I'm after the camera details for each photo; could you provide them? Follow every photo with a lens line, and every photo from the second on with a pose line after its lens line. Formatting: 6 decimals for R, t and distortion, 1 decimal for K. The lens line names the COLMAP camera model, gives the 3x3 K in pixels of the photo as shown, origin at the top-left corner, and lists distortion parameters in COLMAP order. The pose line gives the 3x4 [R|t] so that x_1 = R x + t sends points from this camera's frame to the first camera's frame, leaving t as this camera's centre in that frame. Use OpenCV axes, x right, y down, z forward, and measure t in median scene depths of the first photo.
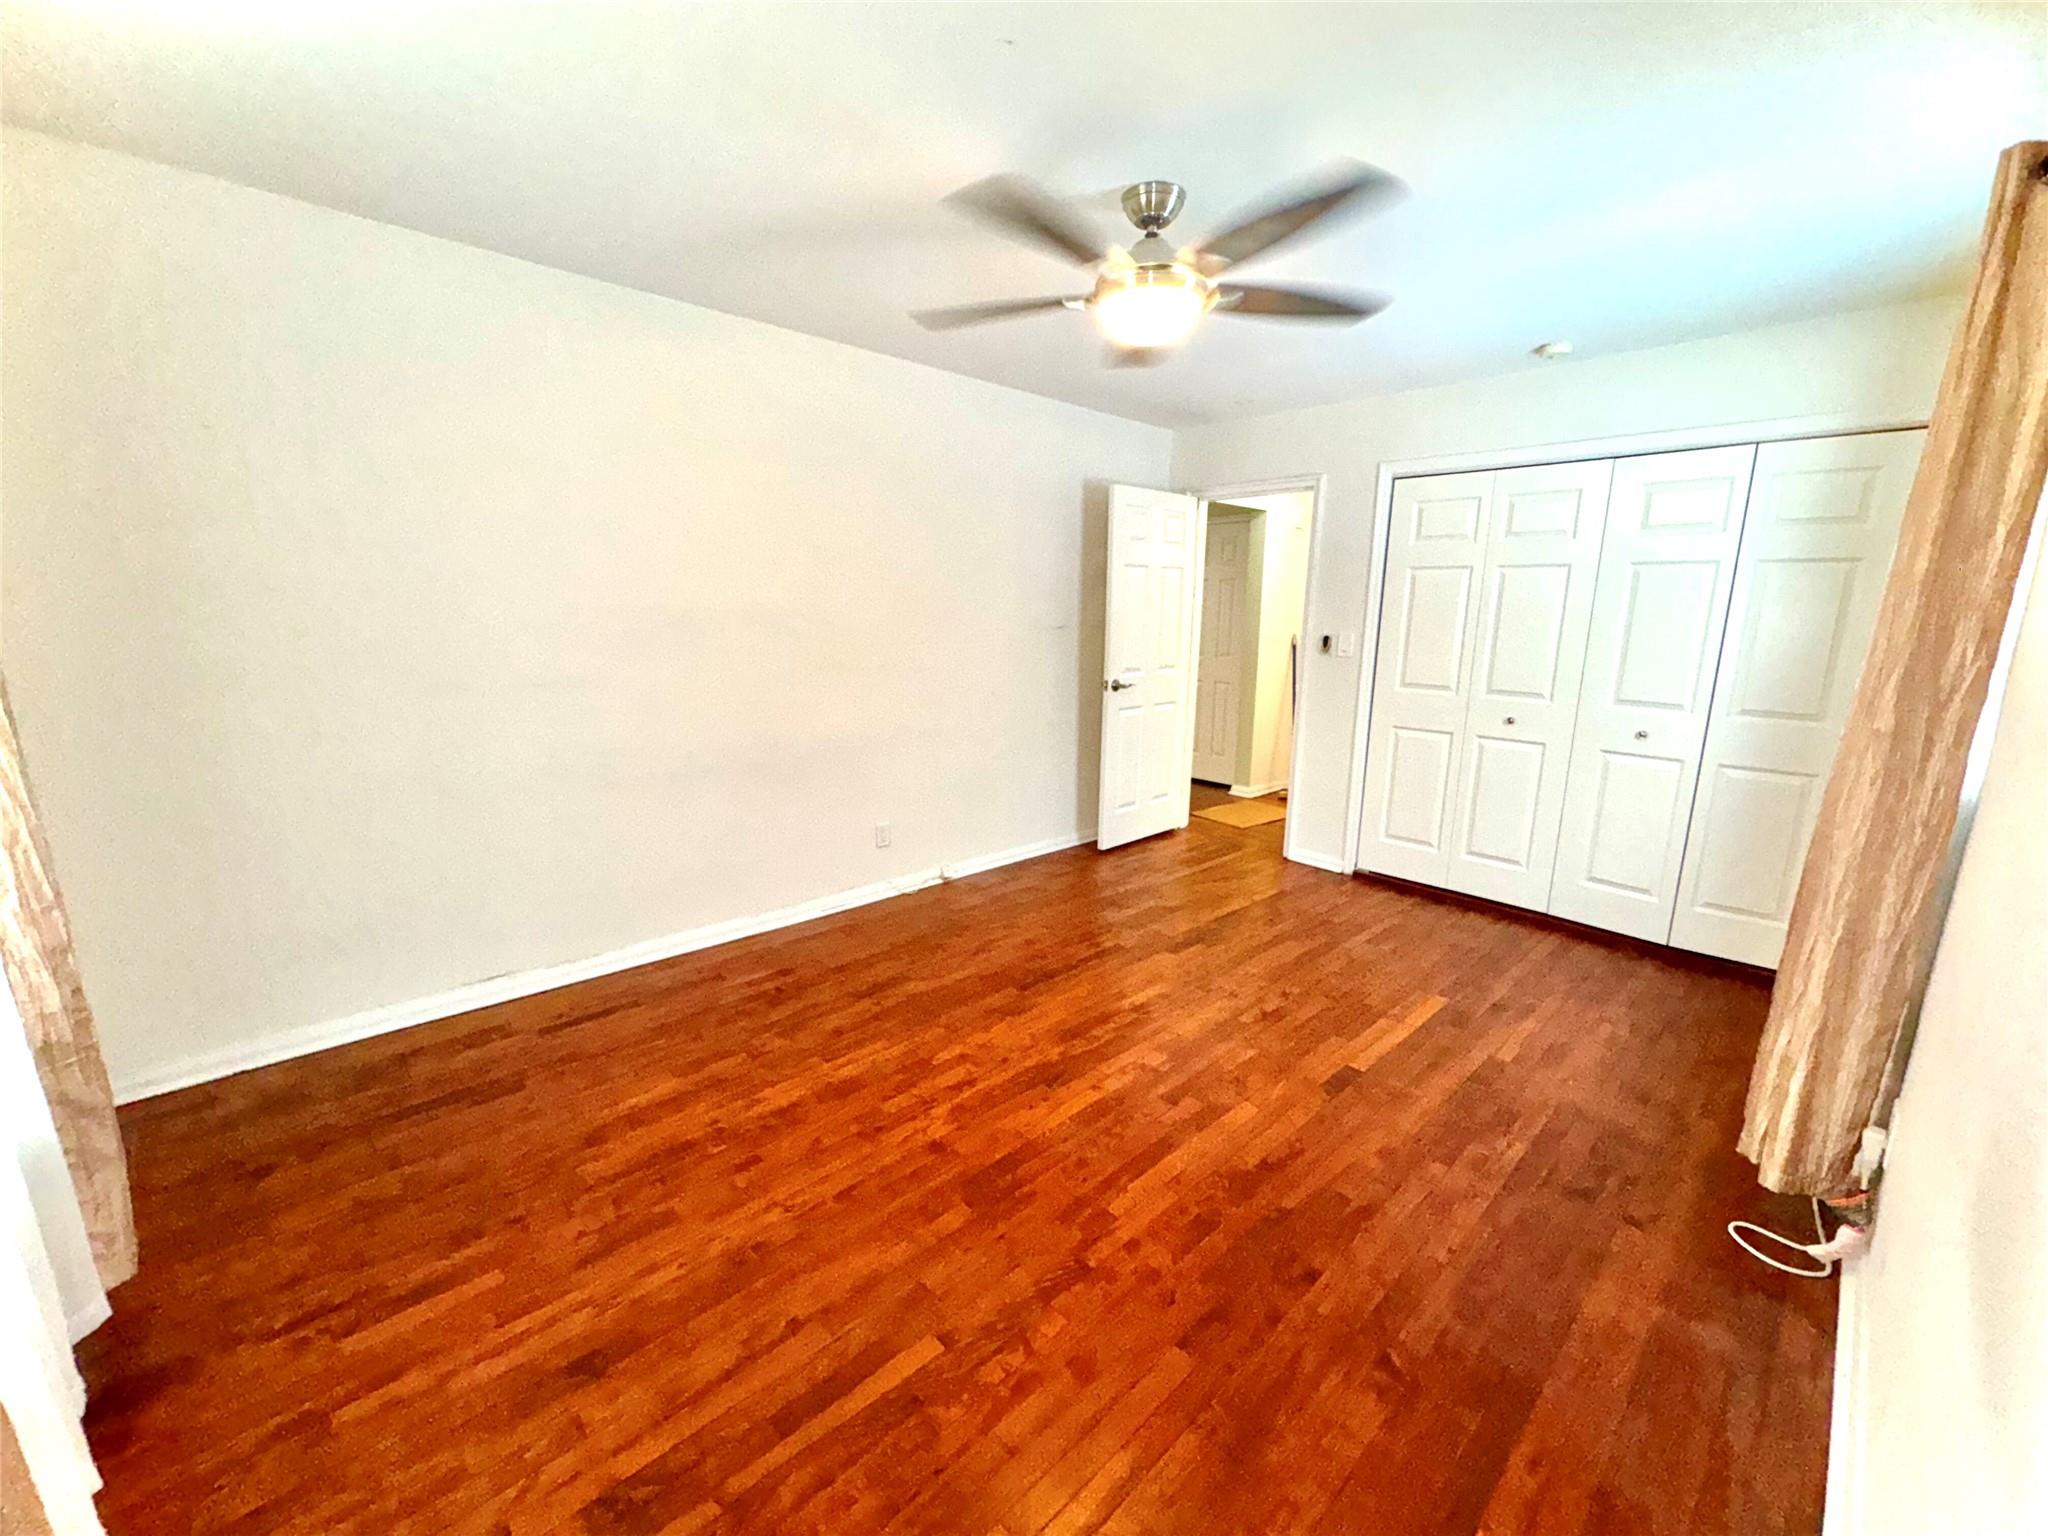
lens RADIAL K [[819.4, 0, 1024.0], [0, 819.4, 768.0], [0, 0, 1]] dist [-0.002359, -0.000091]
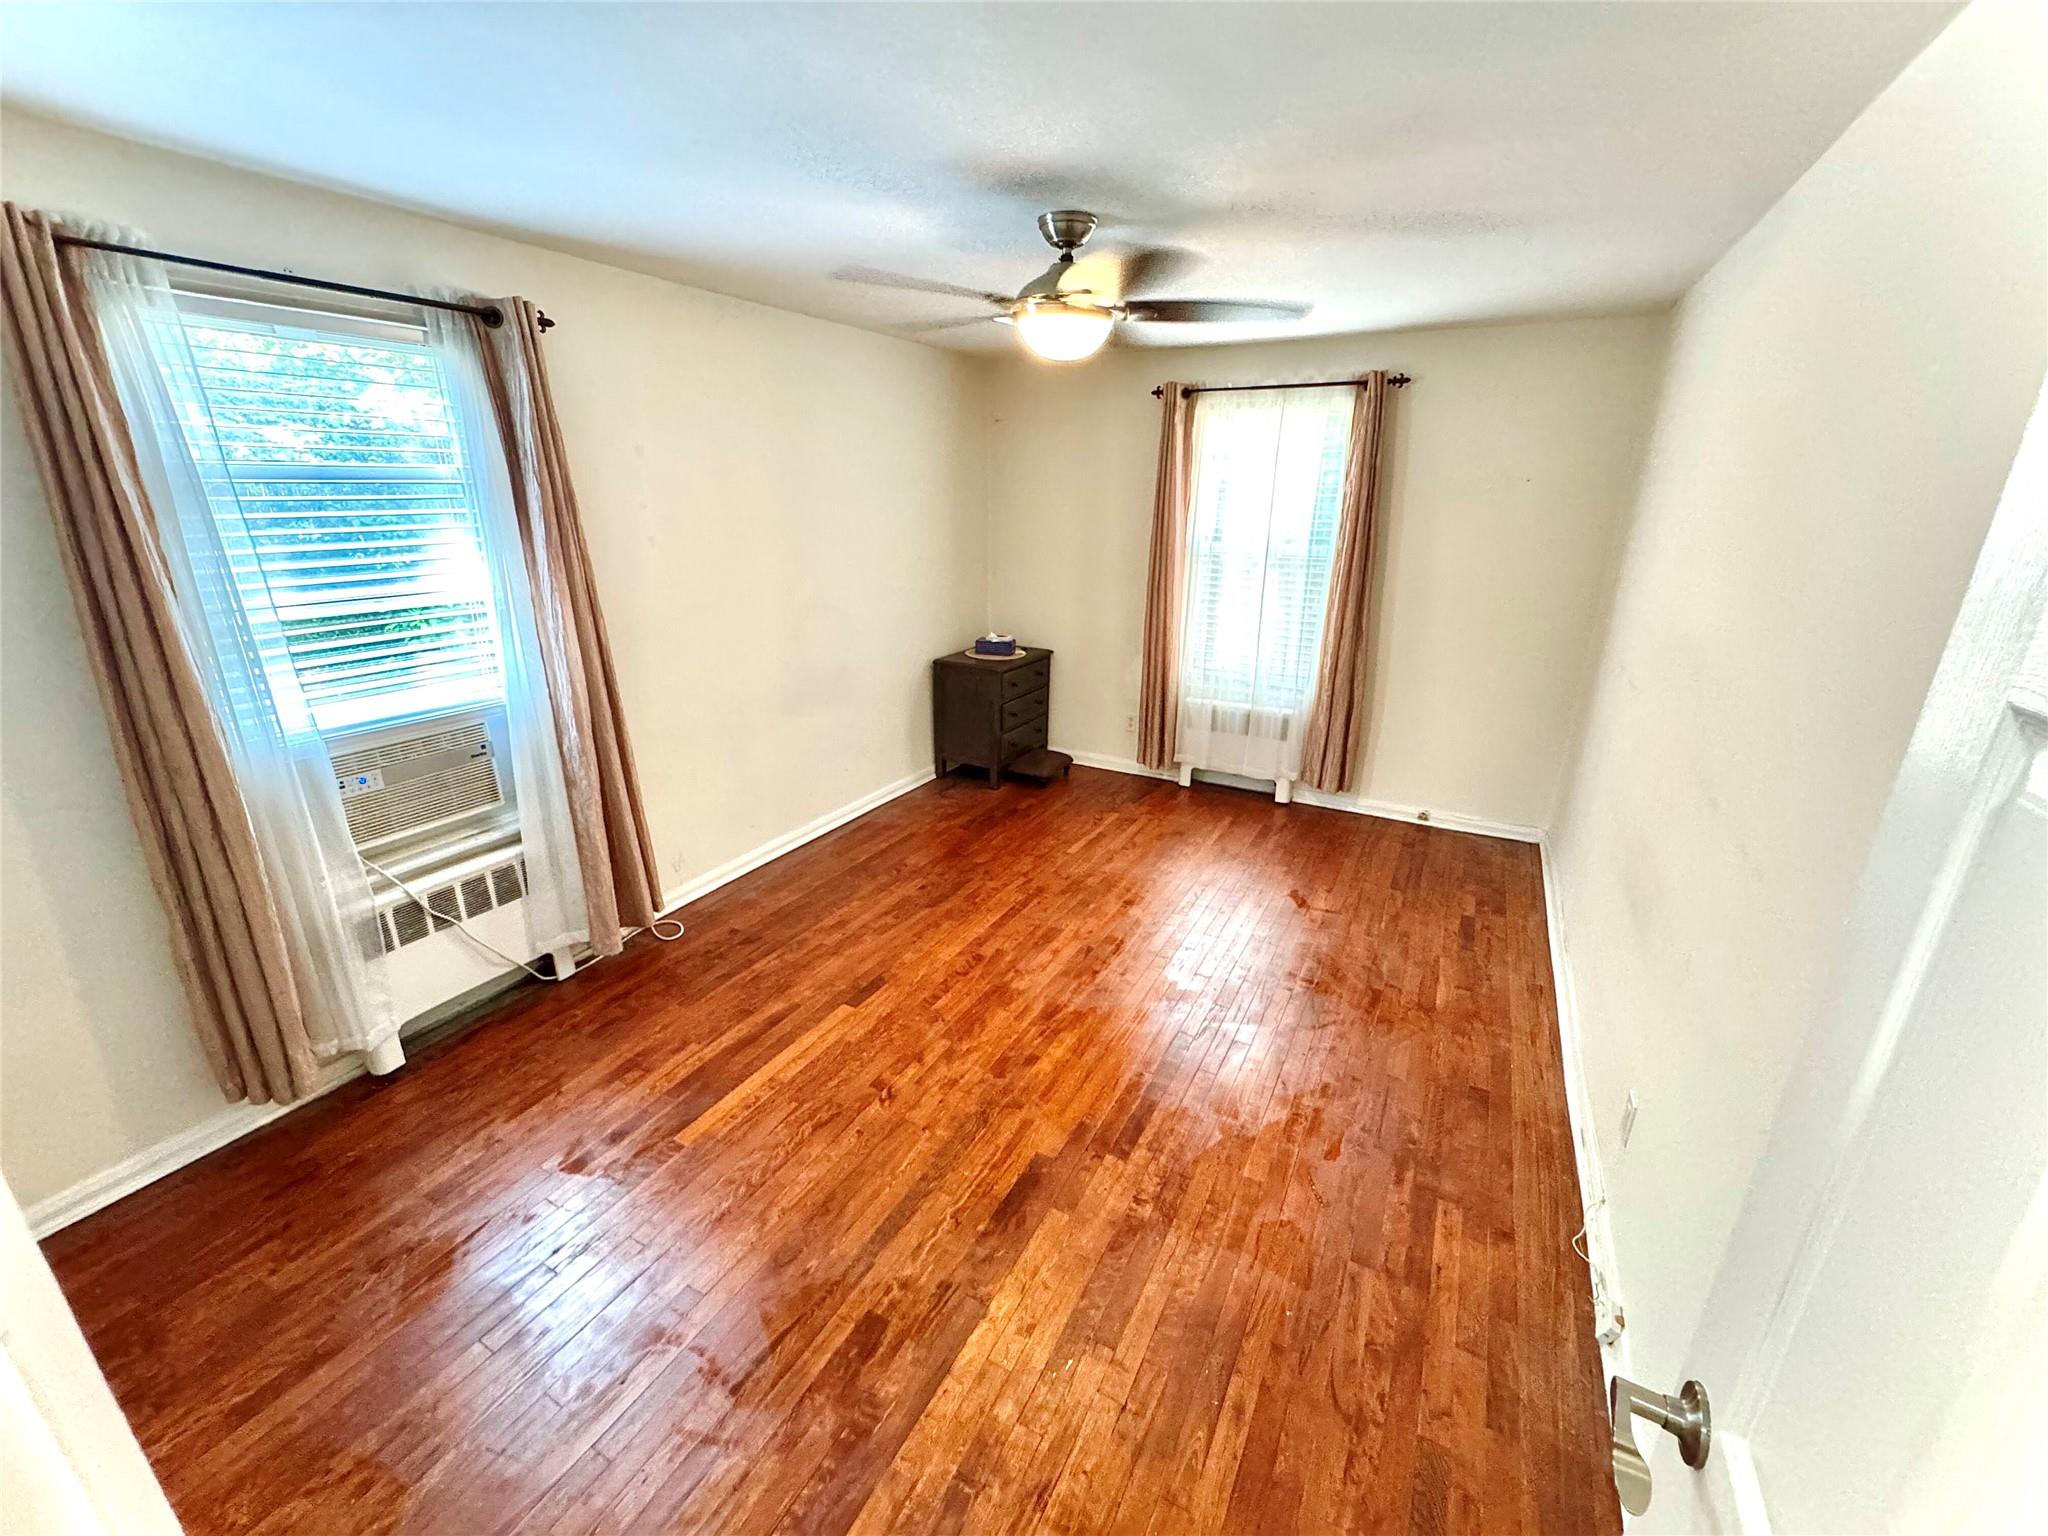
lens RADIAL K [[819.4, 0, 1024.0], [0, 819.4, 768.0], [0, 0, 1]] dist [-0.002359, -0.000091]
pose [[-0.951130, 0.076432, -0.299181, 0.458445], [-0.084926, 0.866770, 0.491424, -0.464311], [0.296882, 0.492816, -0.817920, 1.718222]]
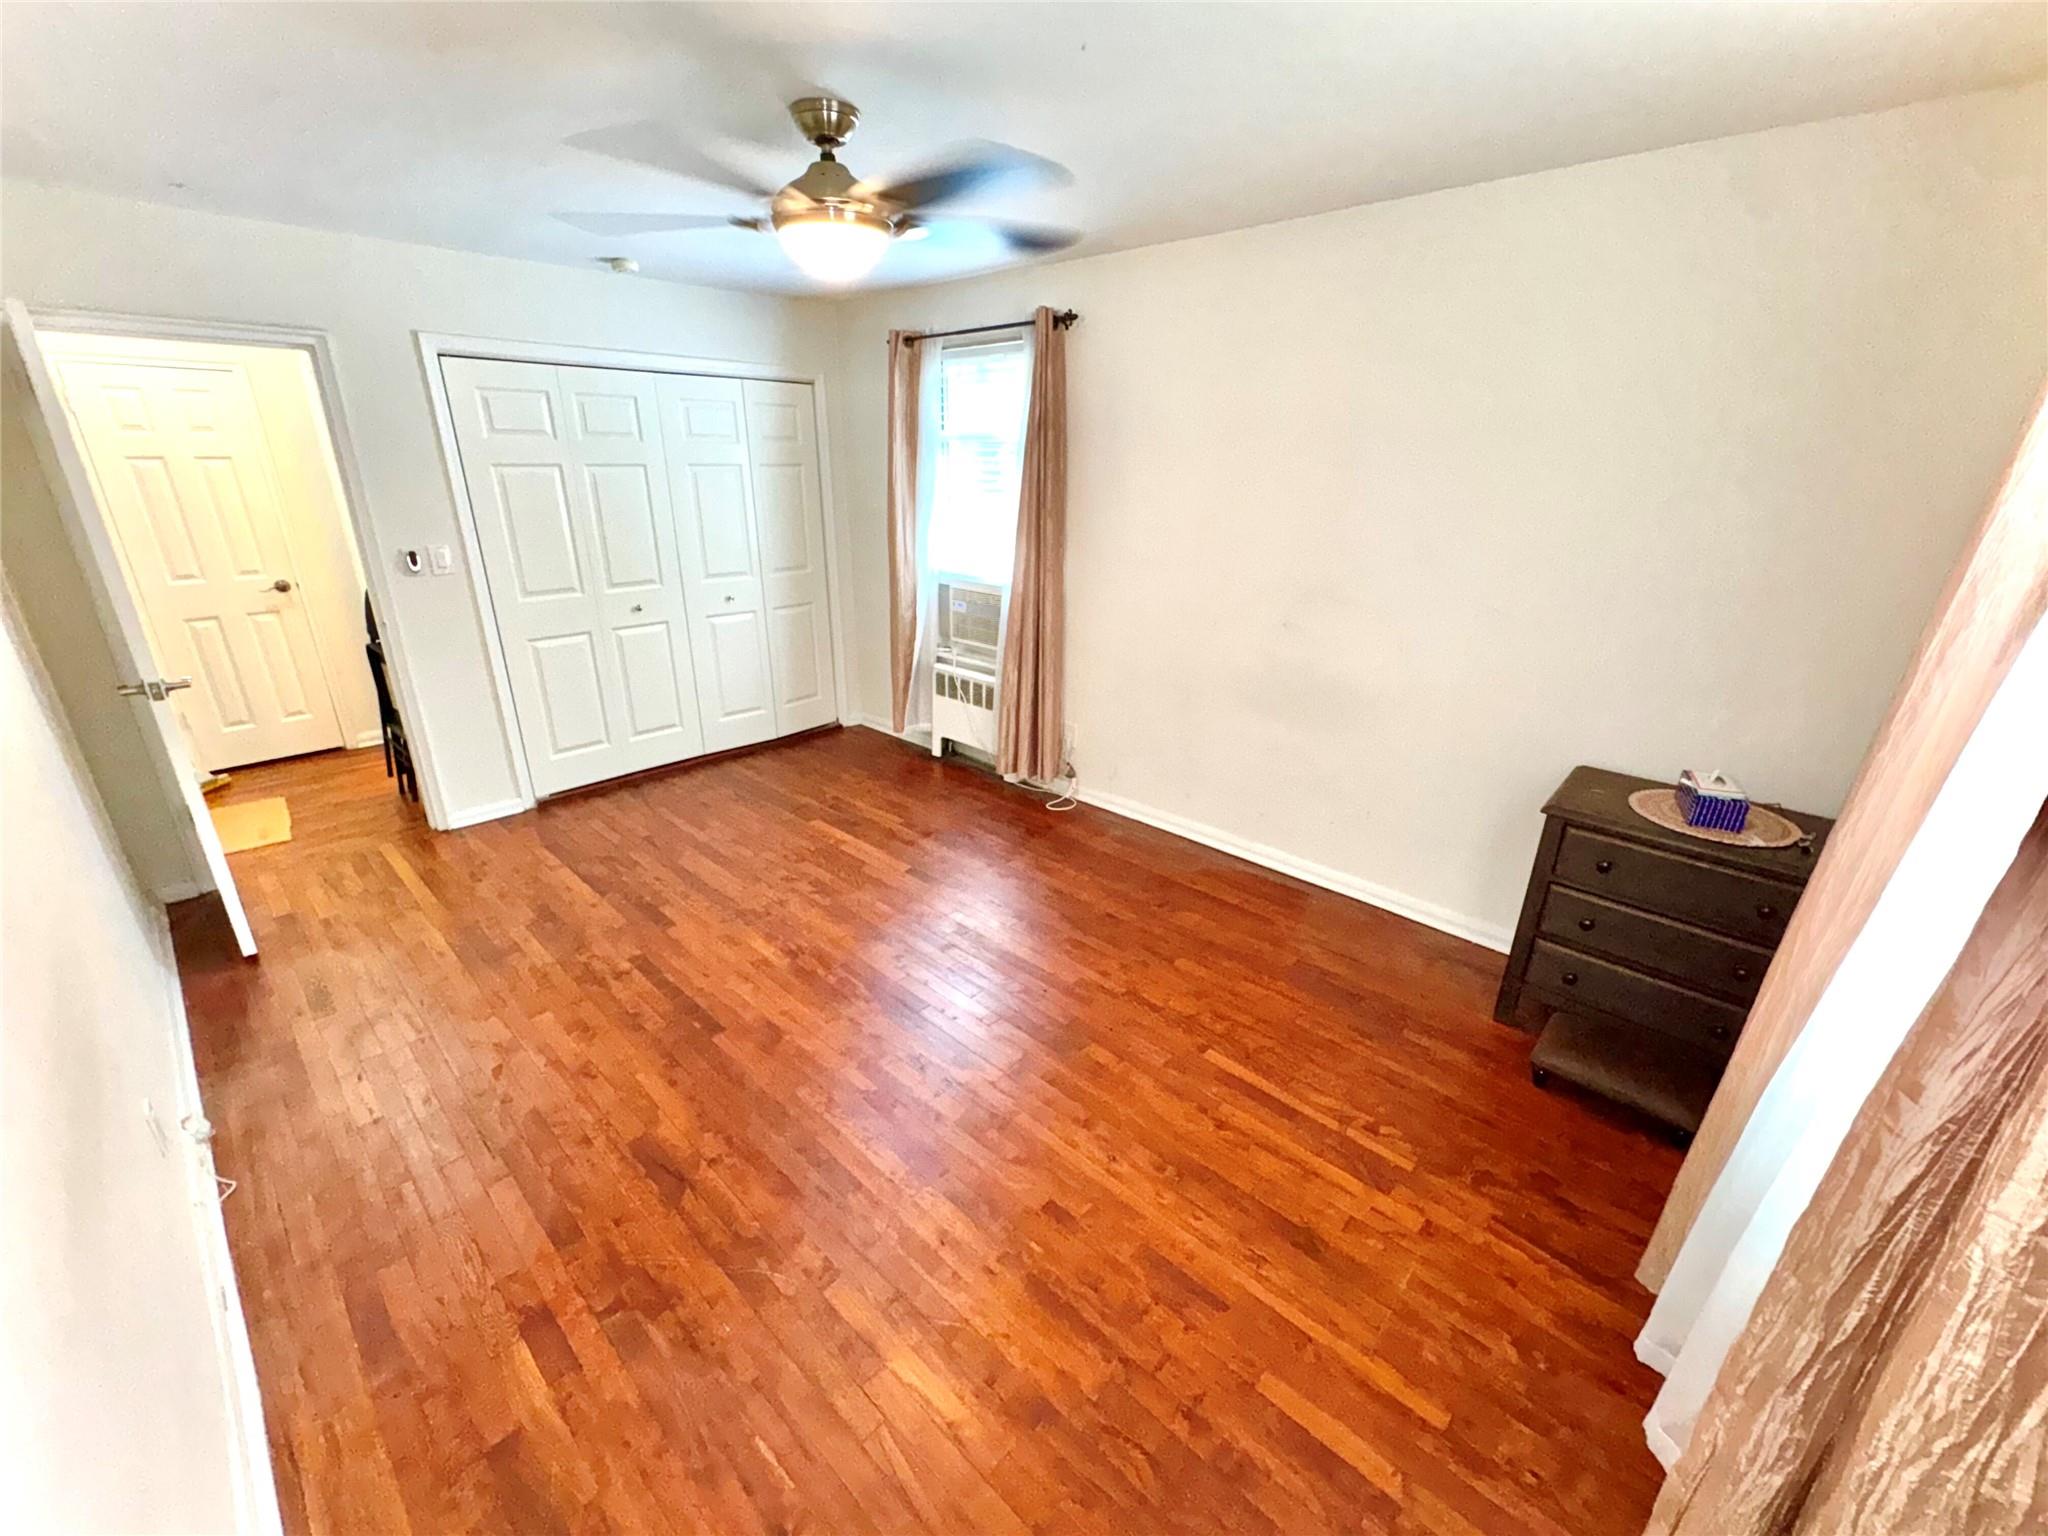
lens RADIAL K [[831.0, 0, 1020.5], [0, 831.0, 761.1], [0, 0, 1]] dist [-0.000038, 0.000168]
pose [[-0.054399, -0.360383, 0.931217, -0.785686], [0.186036, 0.912611, 0.364050, -0.254257], [-0.981036, 0.193043, 0.017399, 0.705814]]
